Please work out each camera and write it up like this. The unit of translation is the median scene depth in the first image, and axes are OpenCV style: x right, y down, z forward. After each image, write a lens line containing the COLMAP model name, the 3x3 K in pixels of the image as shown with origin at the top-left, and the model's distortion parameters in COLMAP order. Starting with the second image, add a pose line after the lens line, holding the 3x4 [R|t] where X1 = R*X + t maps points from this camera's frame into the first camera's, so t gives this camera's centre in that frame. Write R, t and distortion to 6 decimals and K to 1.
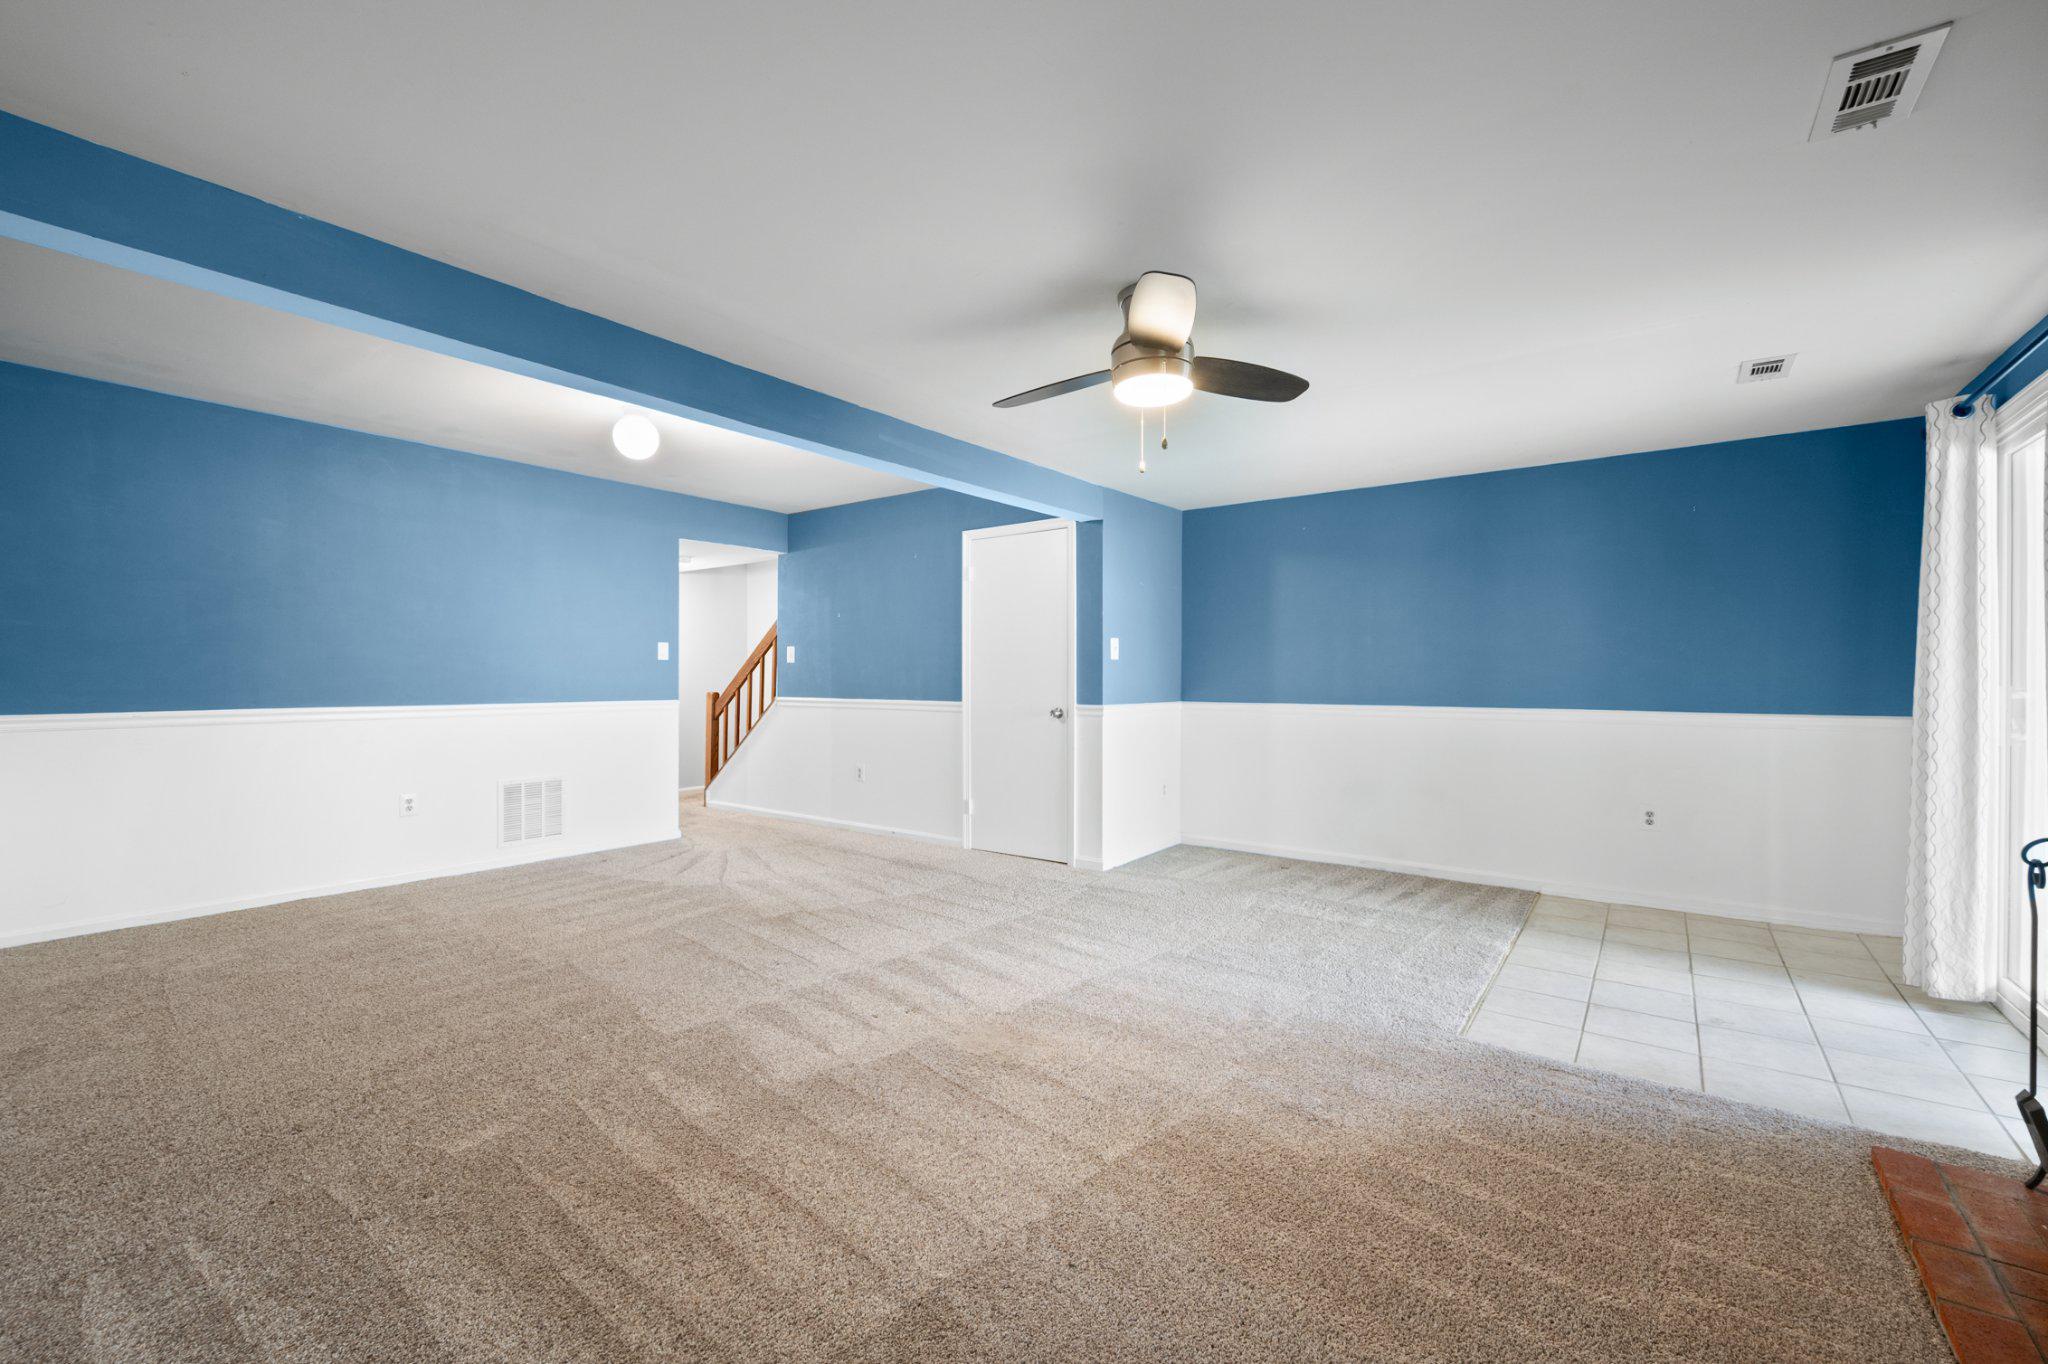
lens RADIAL K [[847.5, 0, 1034.7], [0, 847.5, 677.4], [0, 0, 1]] dist [0.000336, -0.000142]
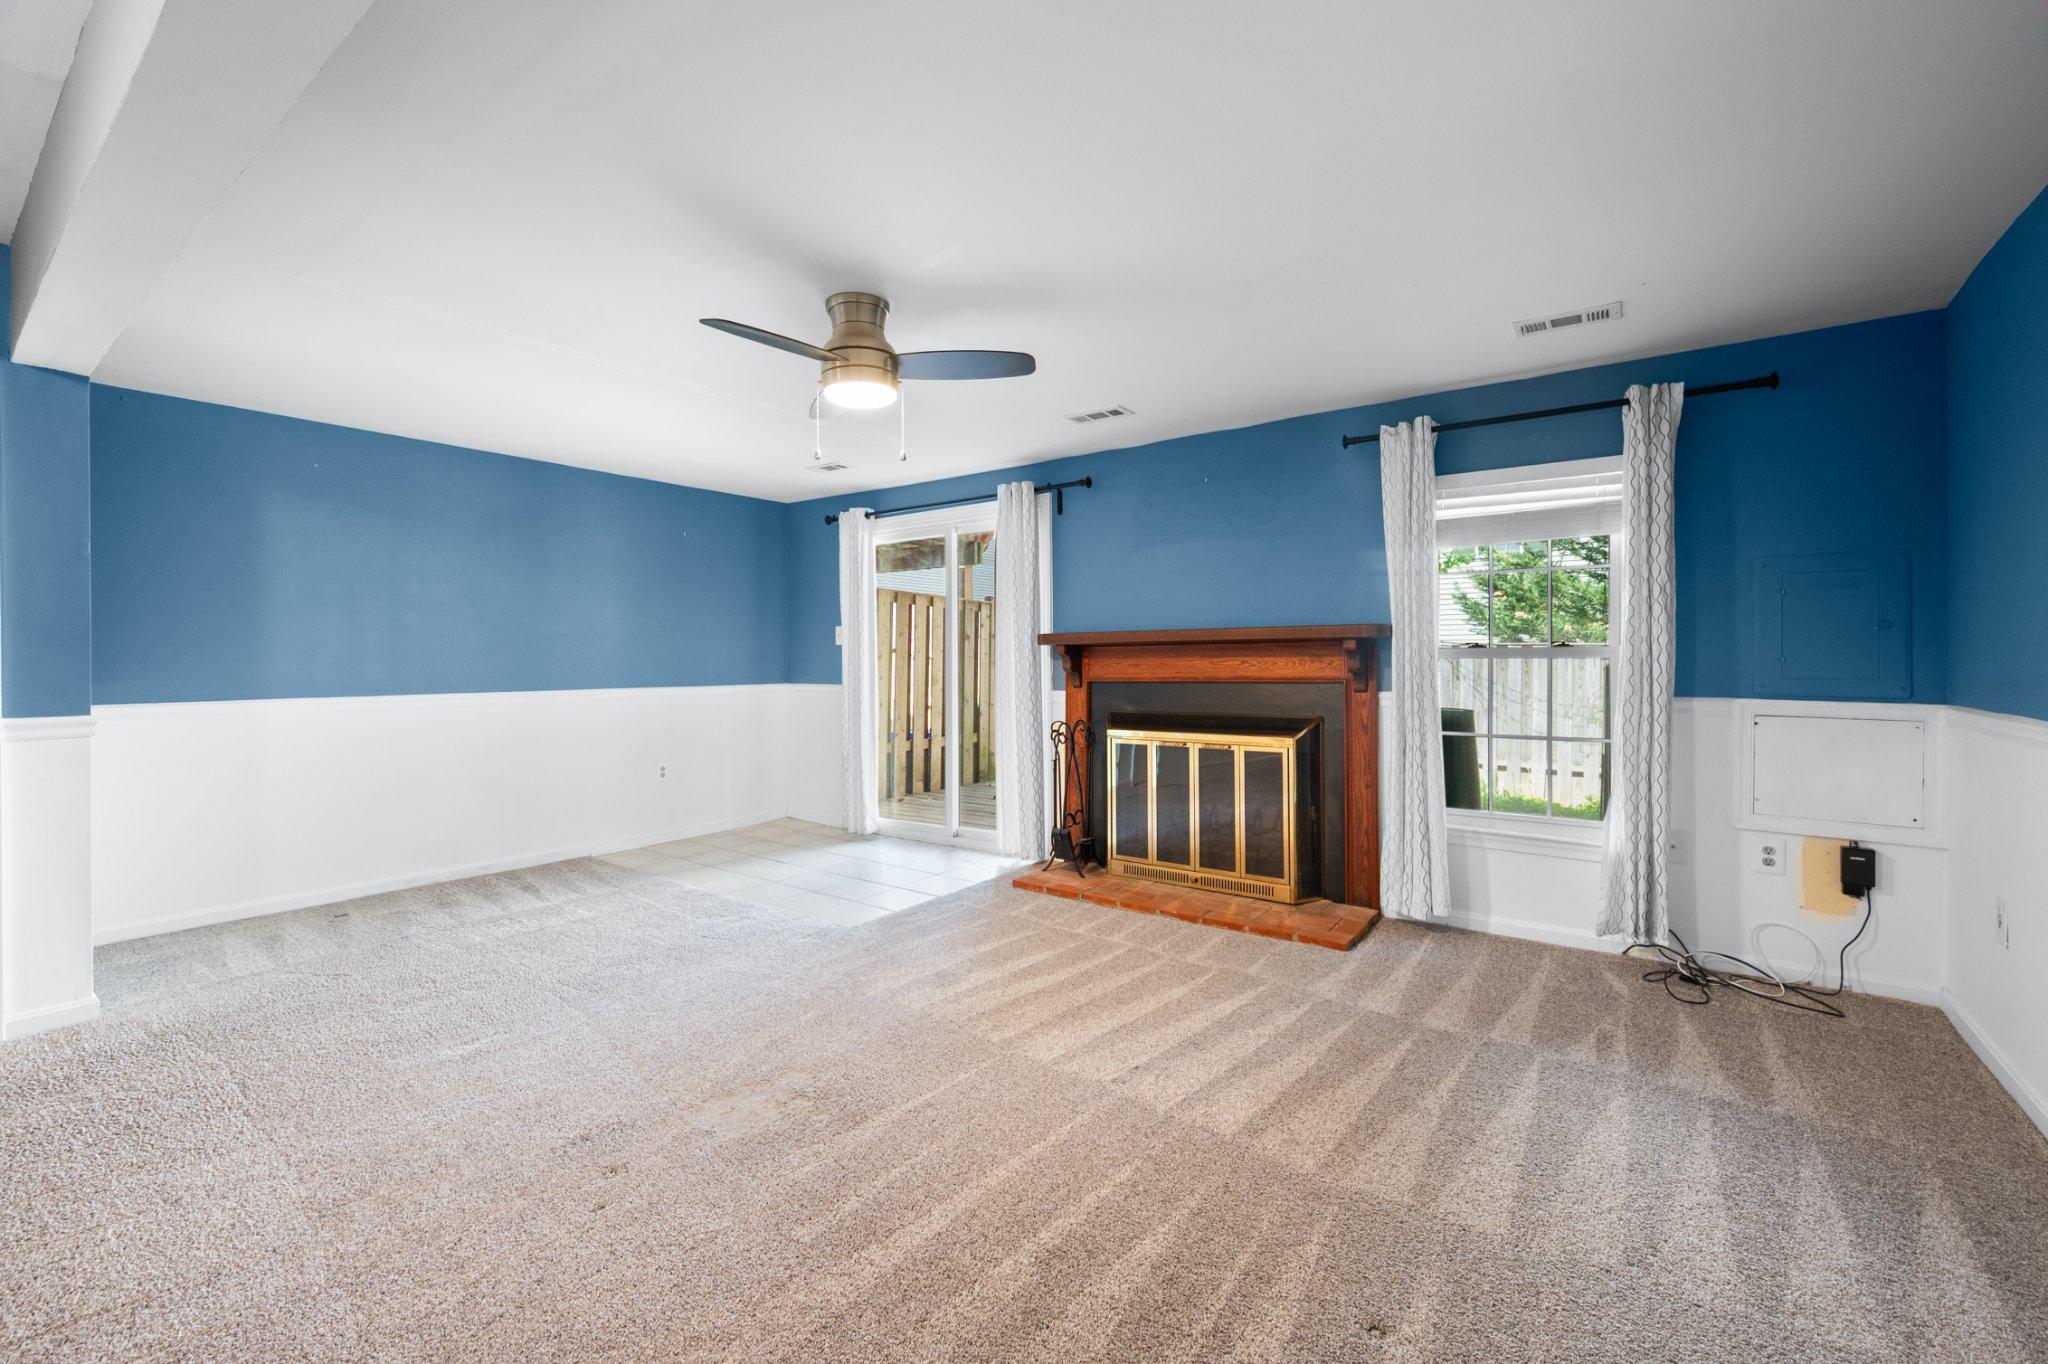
lens RADIAL K [[847.5, 0, 1037.1], [0, 847.5, 666.6], [0, 0, 1]] dist [0.000336, -0.000142]
pose [[-0.003812, -0.011877, 0.999922, -0.559973], [0.003006, 0.999925, 0.011888, -0.004278], [-0.999988, 0.003051, -0.003776, 0.466573]]
